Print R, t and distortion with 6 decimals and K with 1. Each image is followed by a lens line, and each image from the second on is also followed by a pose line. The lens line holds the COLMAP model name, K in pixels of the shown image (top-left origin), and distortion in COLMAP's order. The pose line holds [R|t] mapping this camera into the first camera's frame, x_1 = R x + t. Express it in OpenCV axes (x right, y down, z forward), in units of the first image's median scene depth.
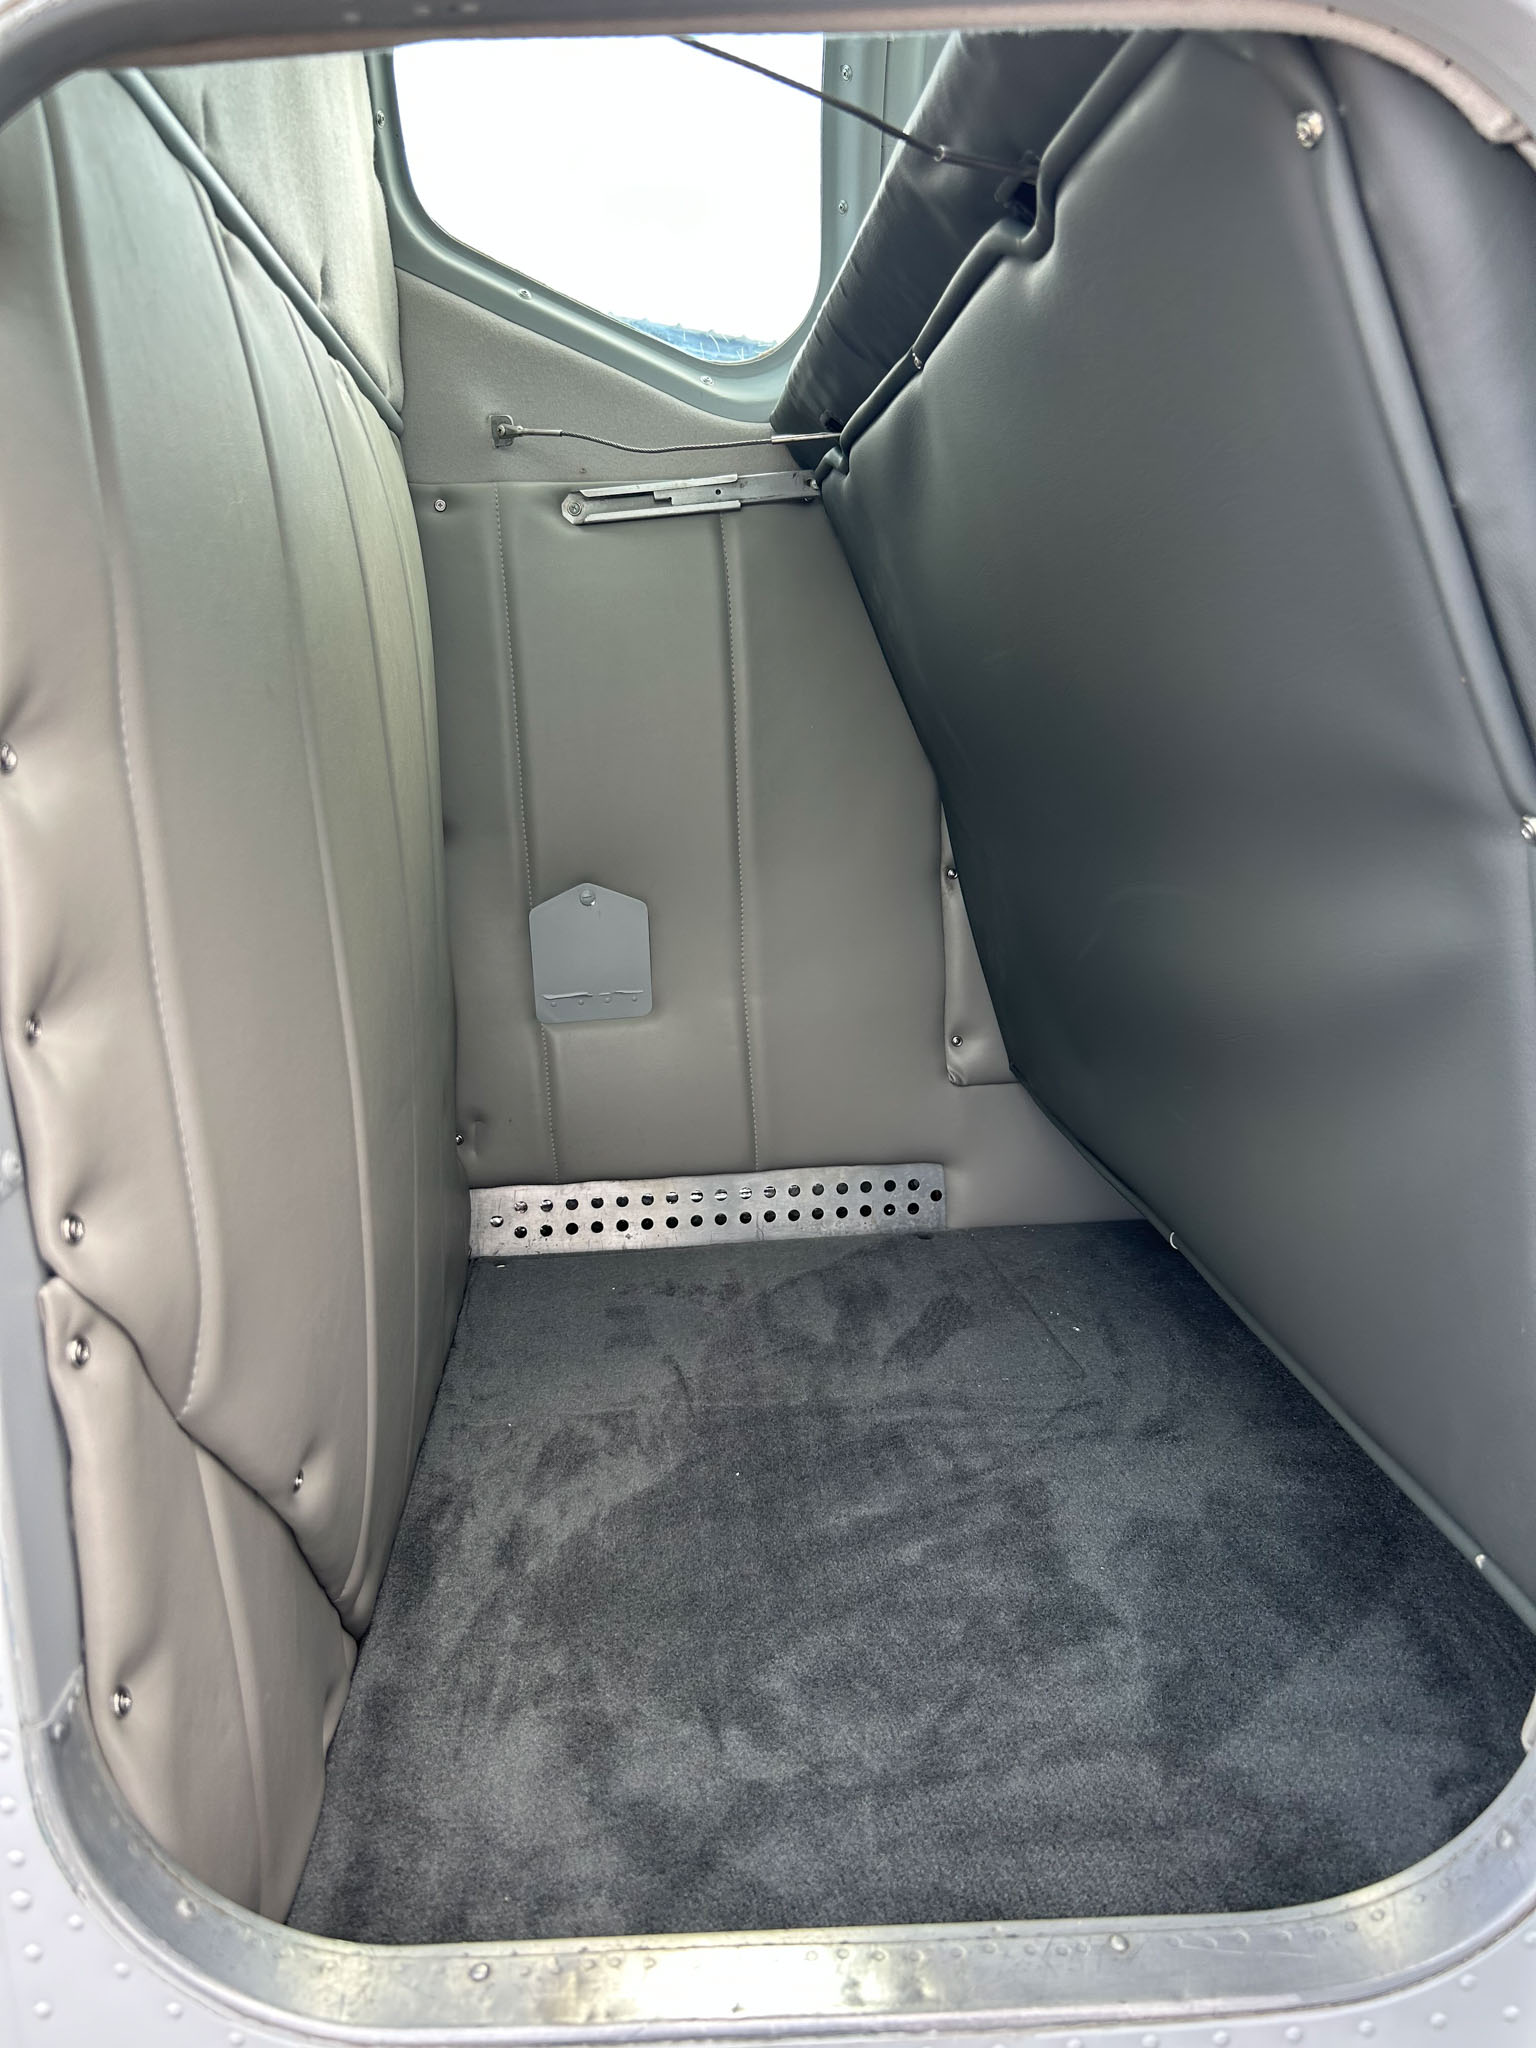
lens RADIAL K [[1535.1, 0, 762.2], [0, 1535.1, 1009.5], [0, 0, 1]] dist [0.033576, -0.053064]
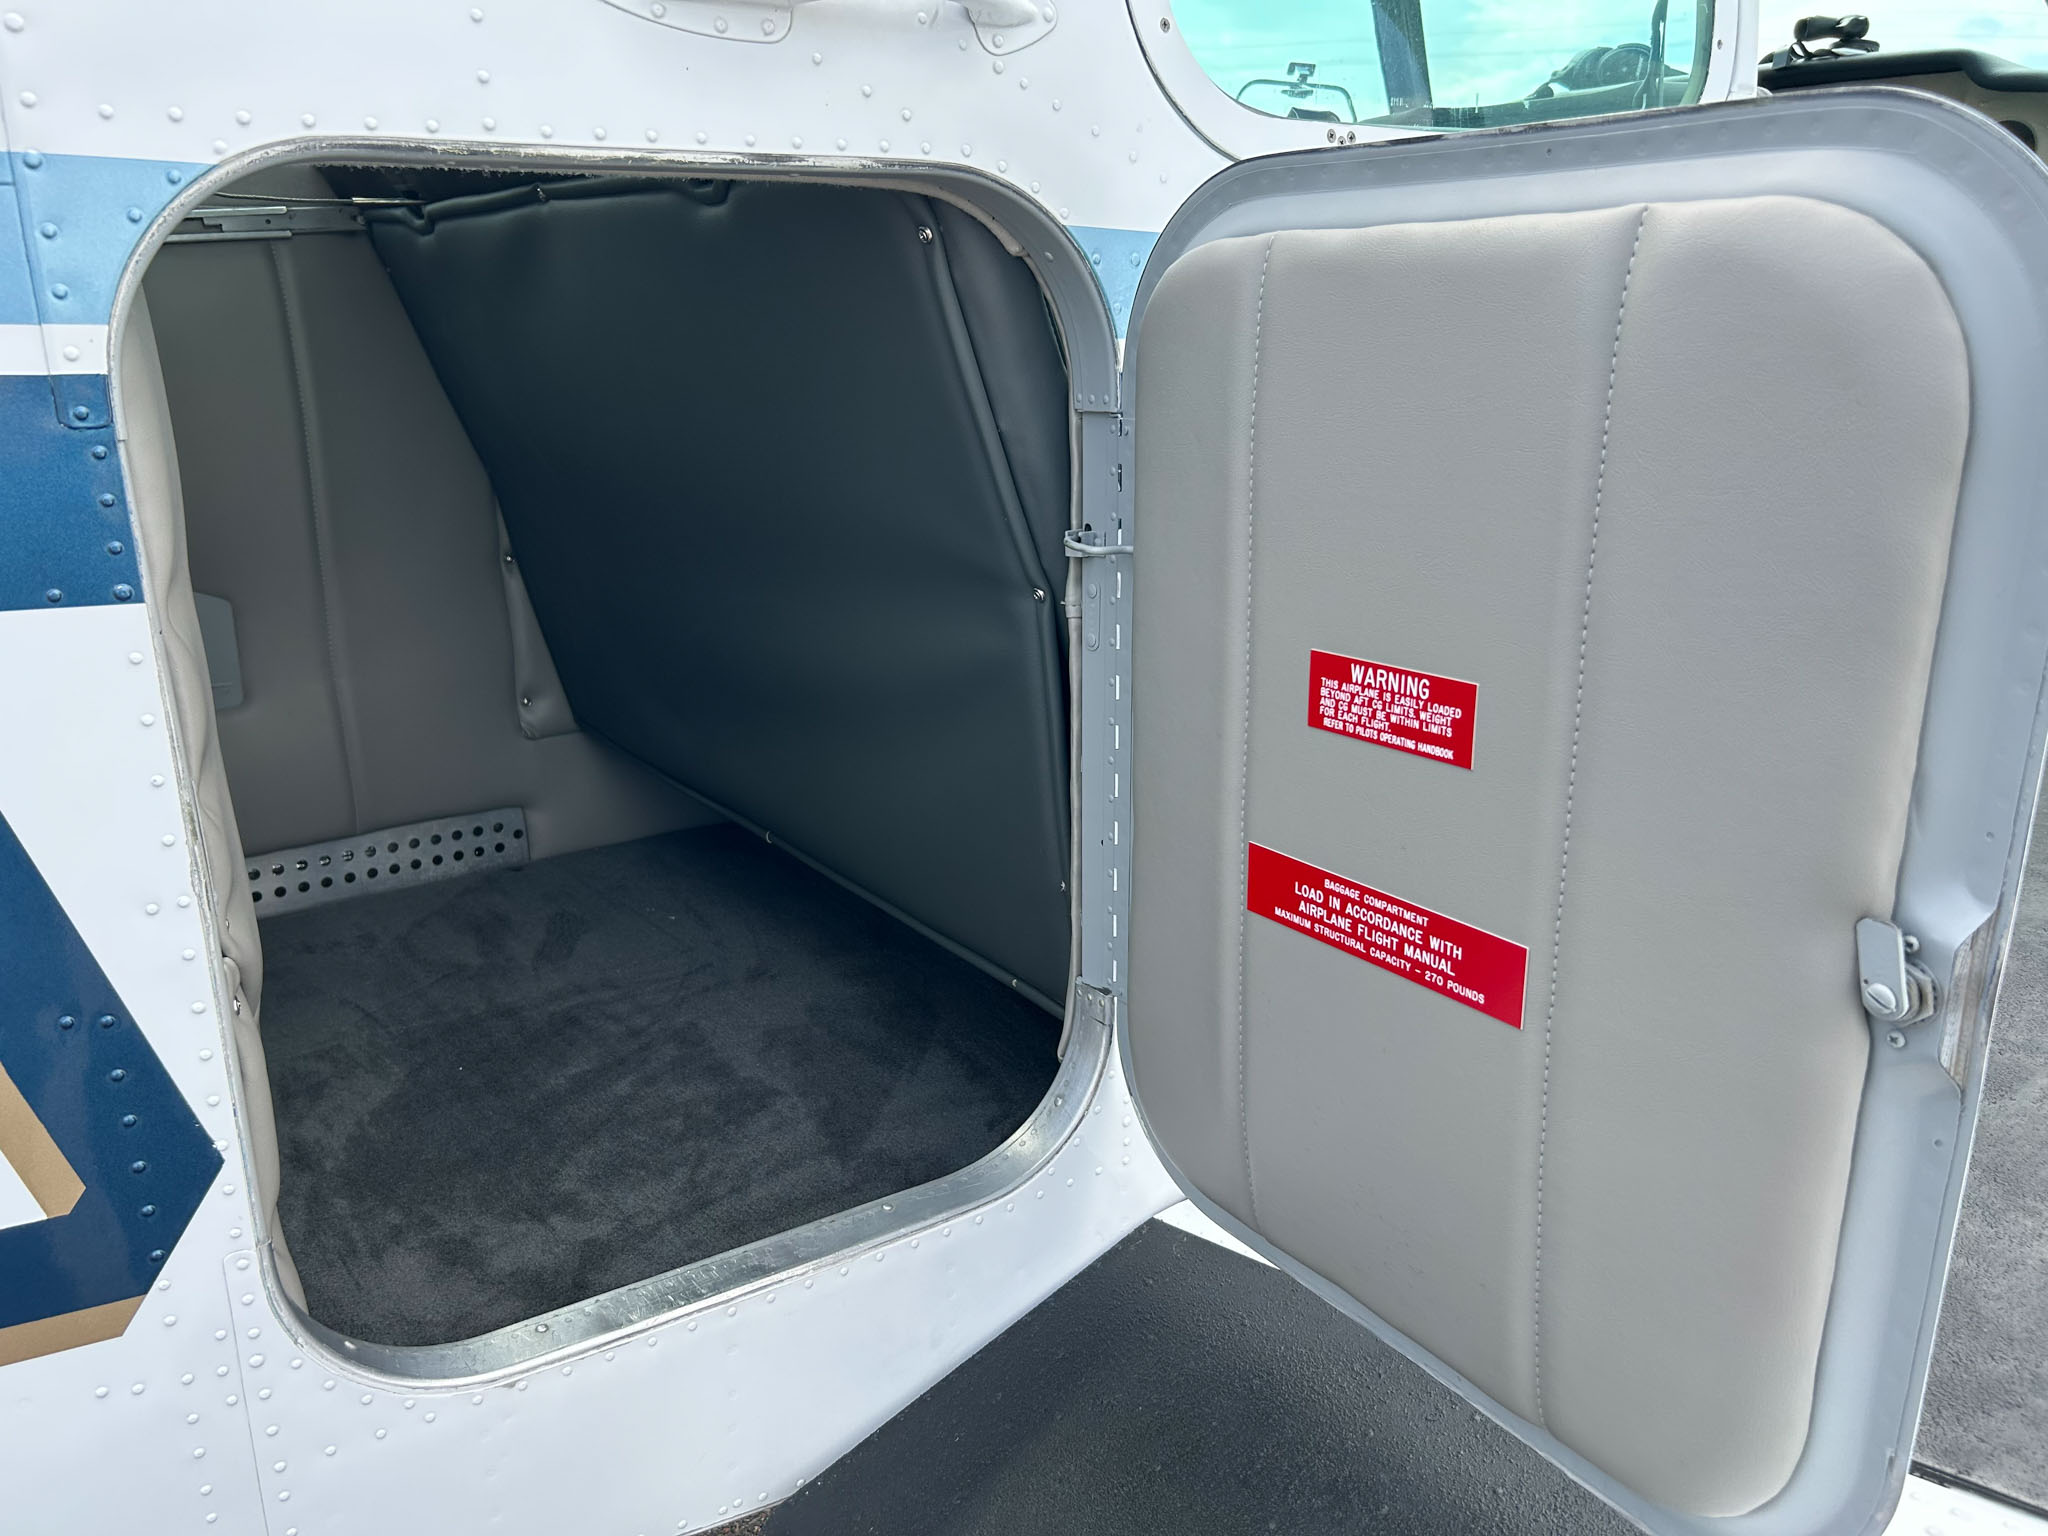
lens RADIAL K [[1535.1, 0, 1028.0], [0, 1535.1, 764.8], [0, 0, 1]] dist [0.033576, -0.053064]
pose [[0.839034, -0.116590, 0.531439, -0.268525], [0.066584, 0.991432, 0.112384, -0.057003], [-0.539989, -0.058908, 0.839608, -0.299885]]
